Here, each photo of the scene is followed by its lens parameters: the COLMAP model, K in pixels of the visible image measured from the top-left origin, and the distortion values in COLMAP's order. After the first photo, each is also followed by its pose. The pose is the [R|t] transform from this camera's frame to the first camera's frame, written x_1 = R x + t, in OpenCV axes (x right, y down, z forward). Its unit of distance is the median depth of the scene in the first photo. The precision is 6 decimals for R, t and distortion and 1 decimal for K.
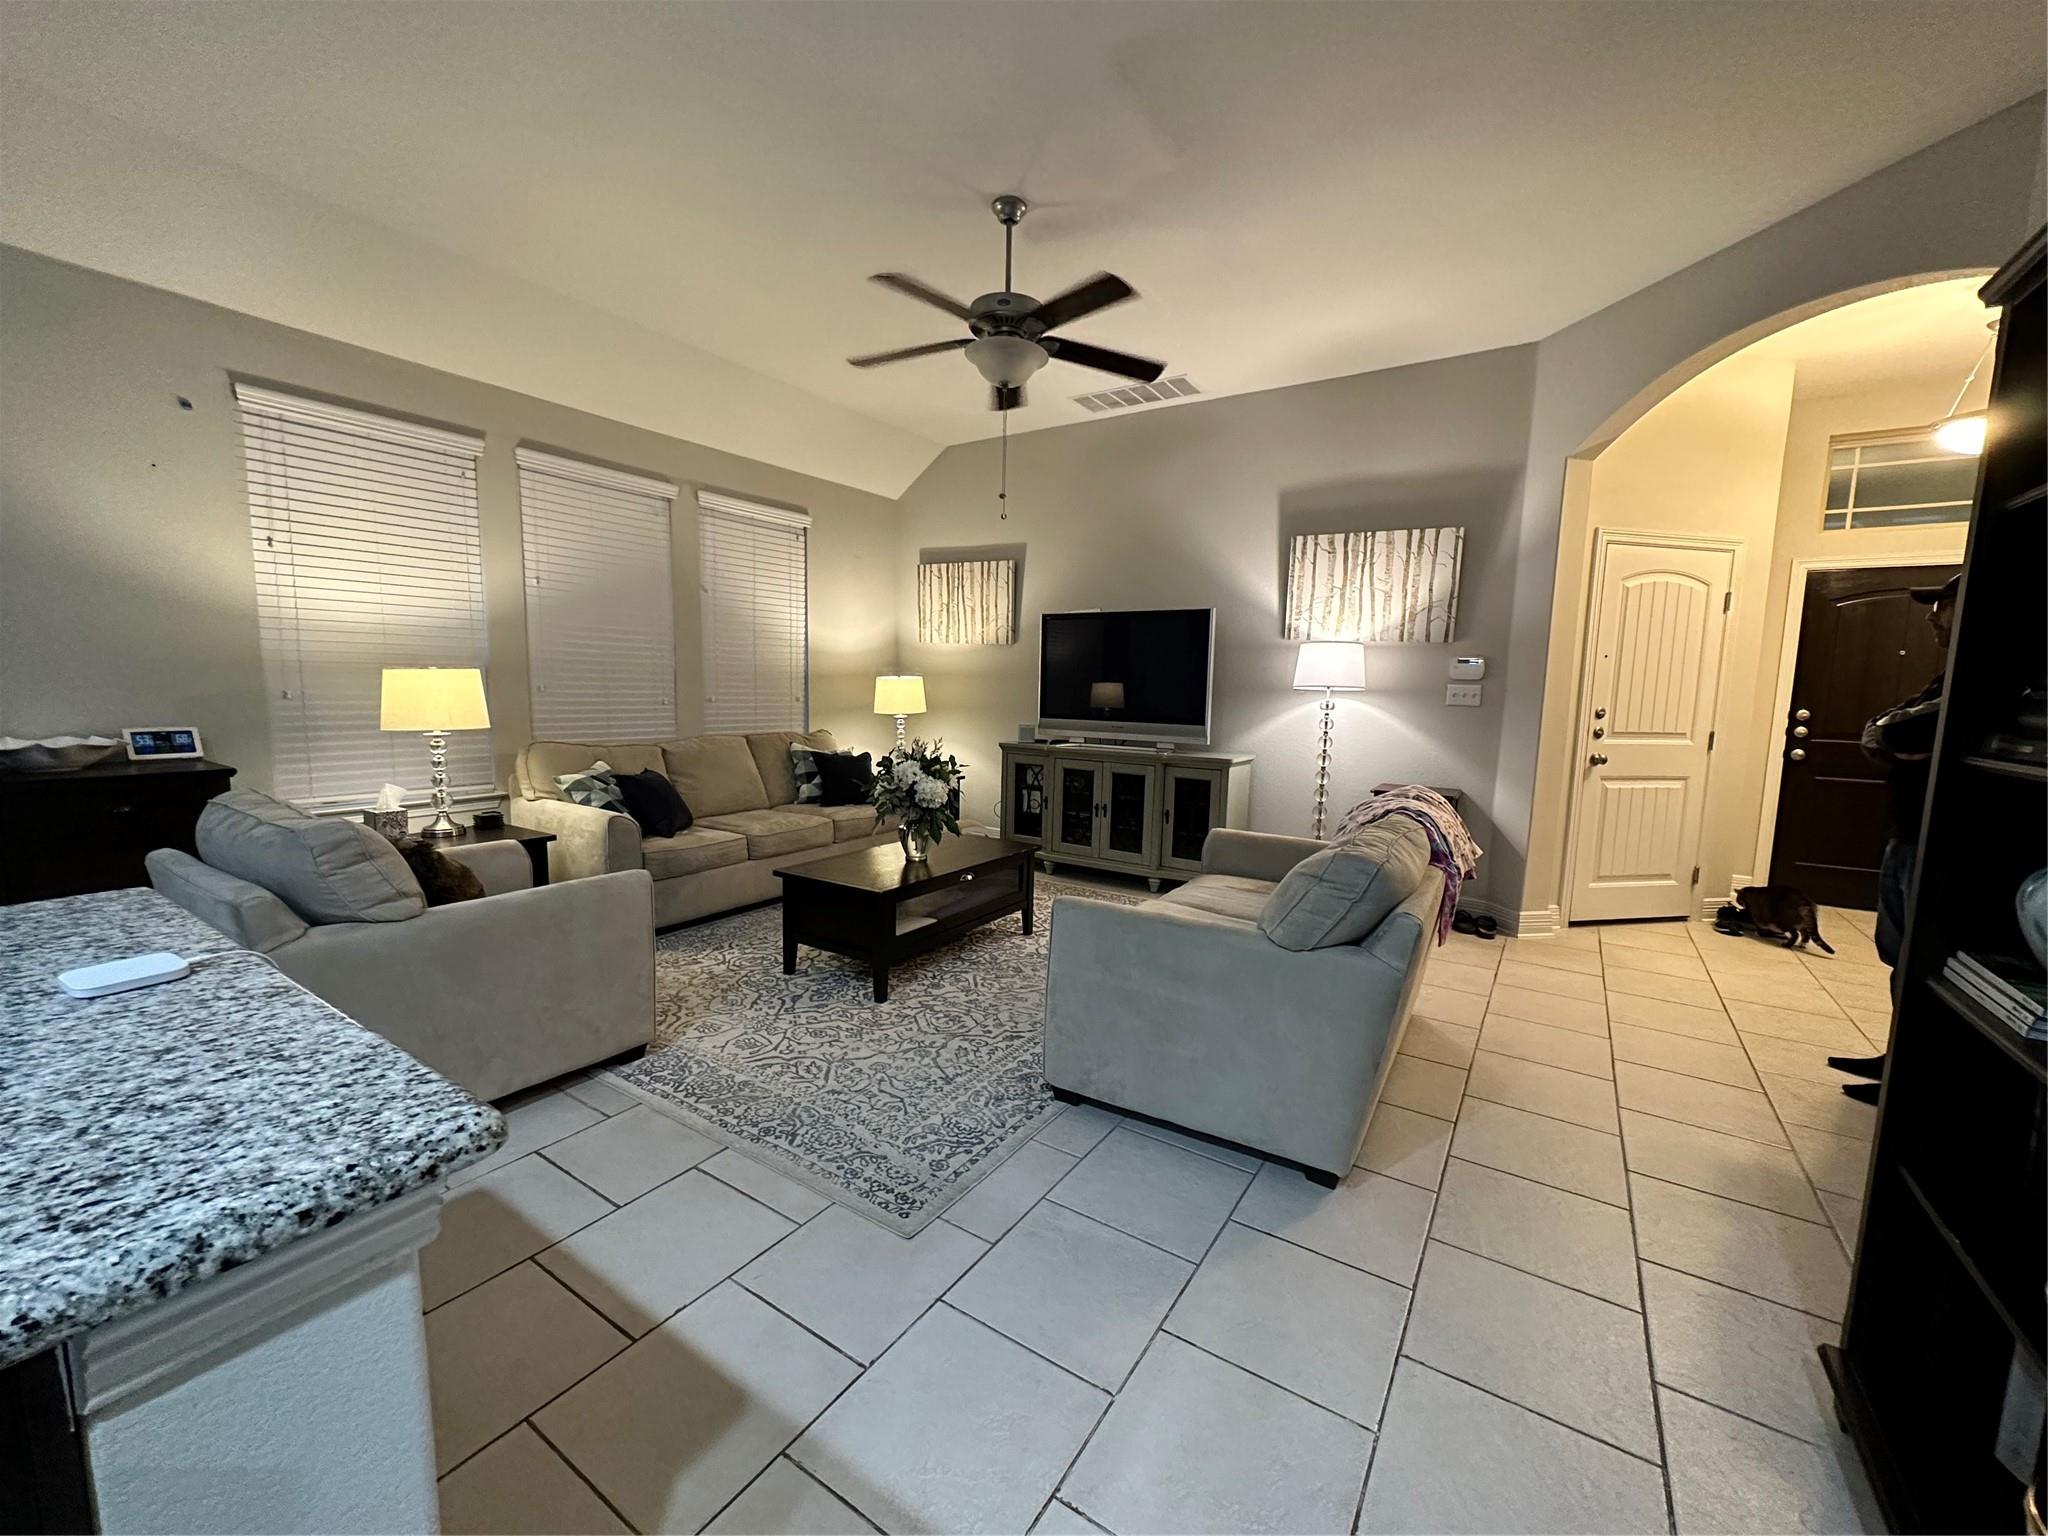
lens RADIAL K [[807.3, 0, 1015.1], [0, 807.3, 764.5], [0, 0, 1]] dist [-0.000055, 0.000088]
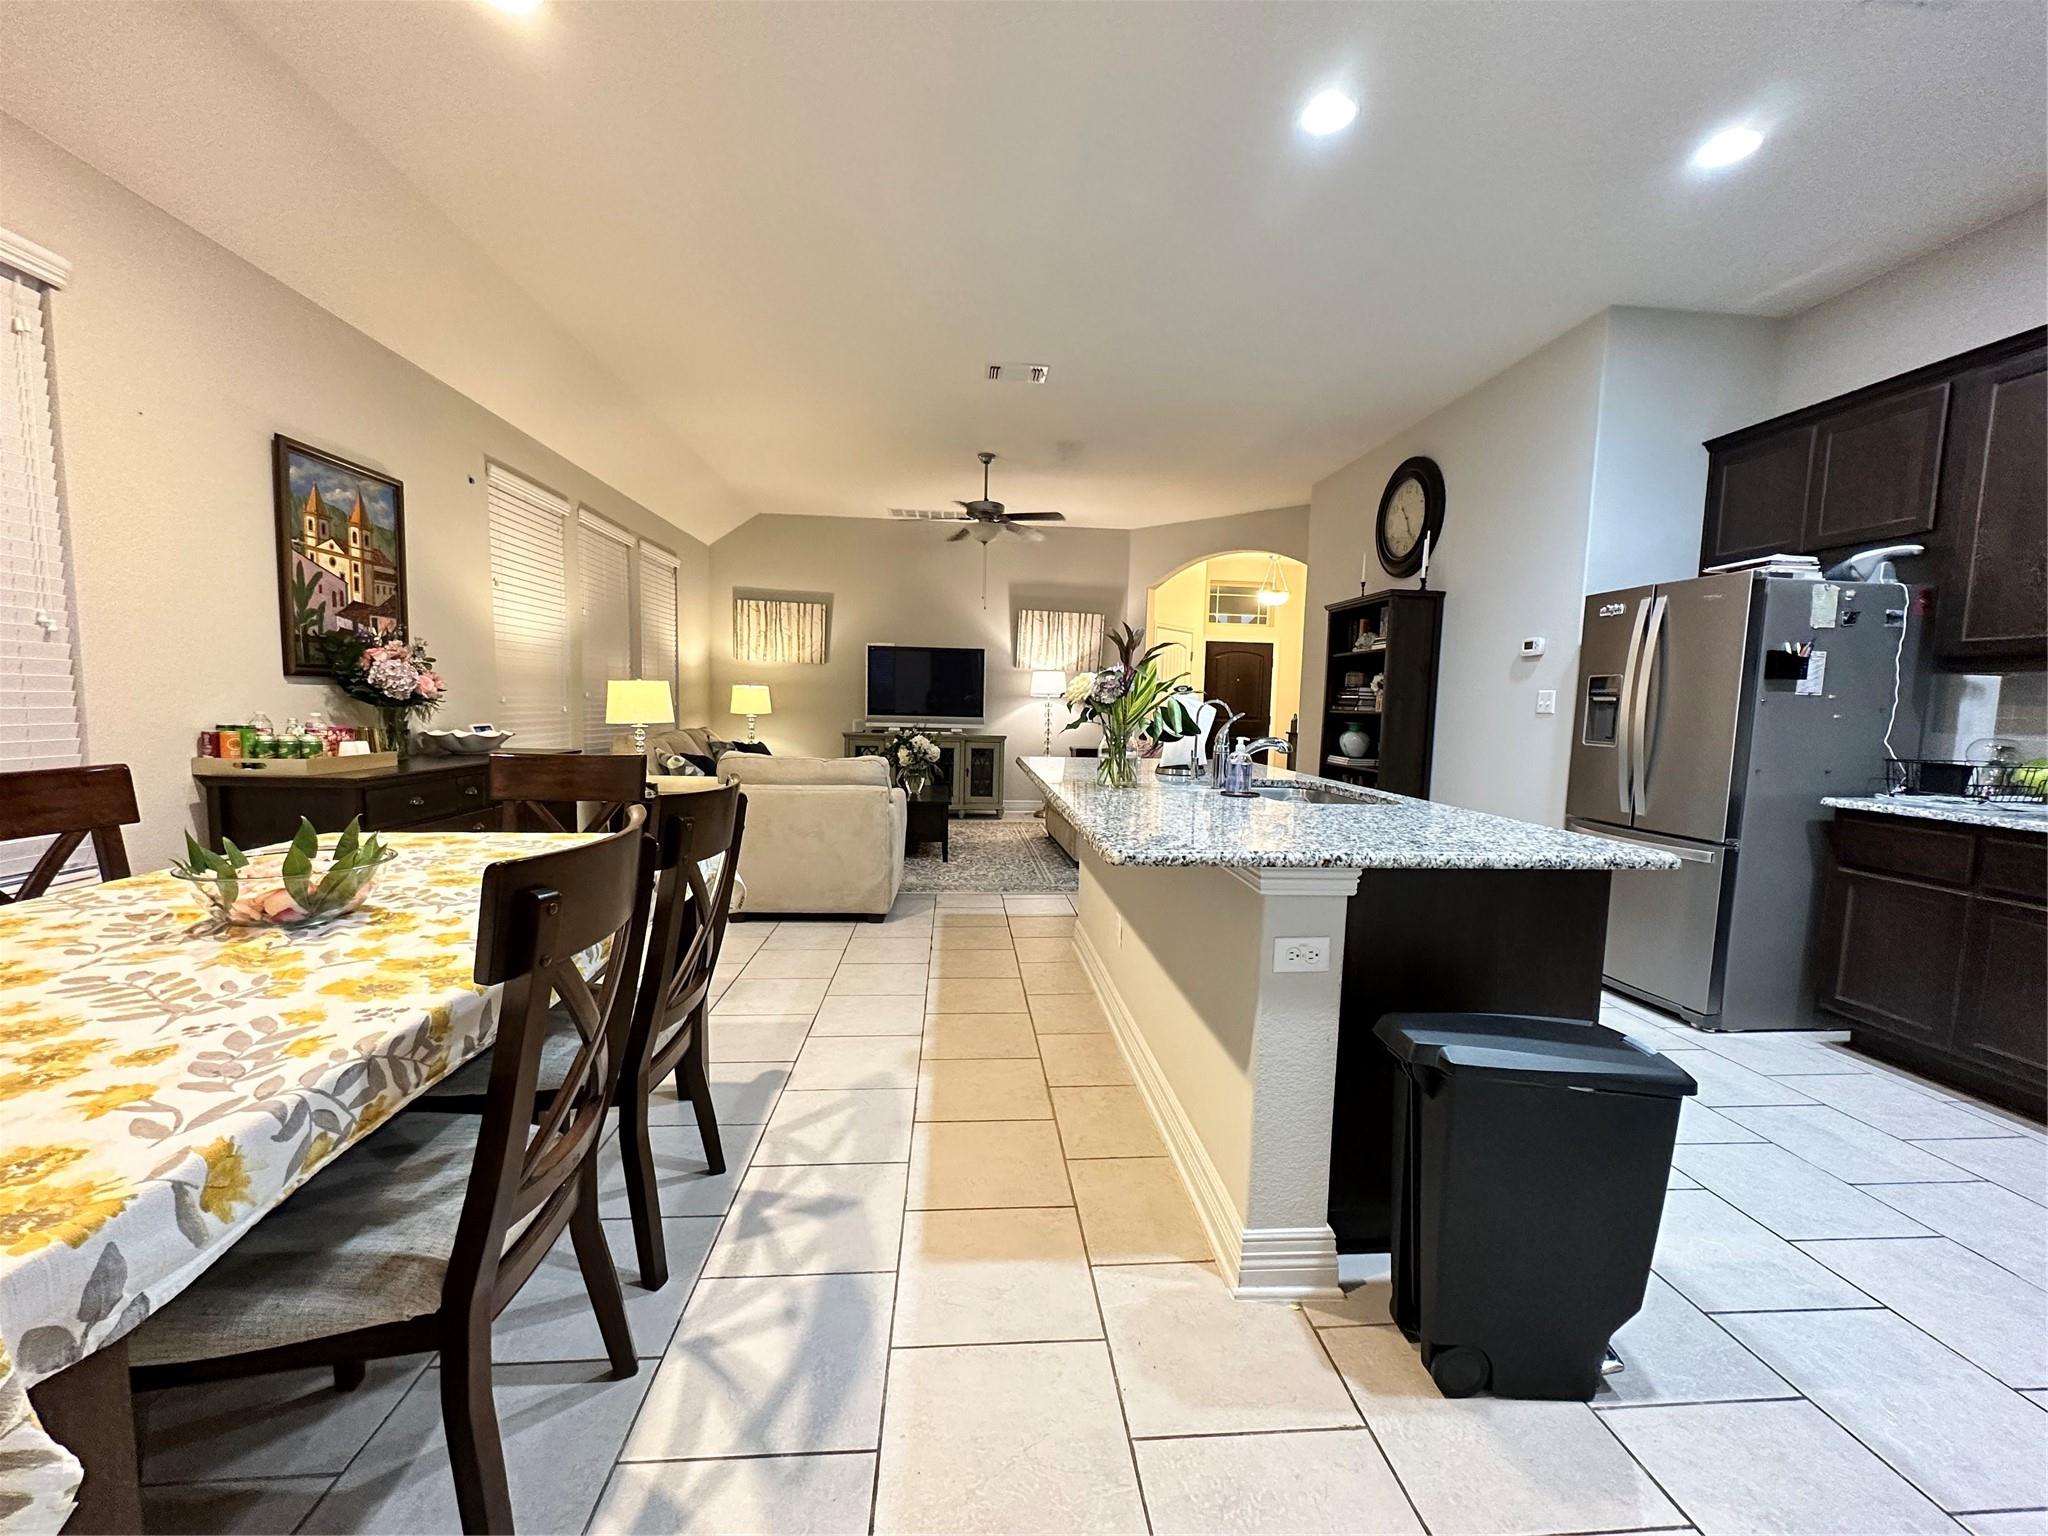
lens RADIAL K [[807.3, 0, 1027.7], [0, 807.3, 772.3], [0, 0, 1]] dist [-0.000055, 0.000088]
pose [[0.779087, -0.058936, 0.624139, -0.734157], [0.059010, 0.998045, 0.020583, 0.037915], [-0.624132, 0.020794, 0.781042, -0.375355]]
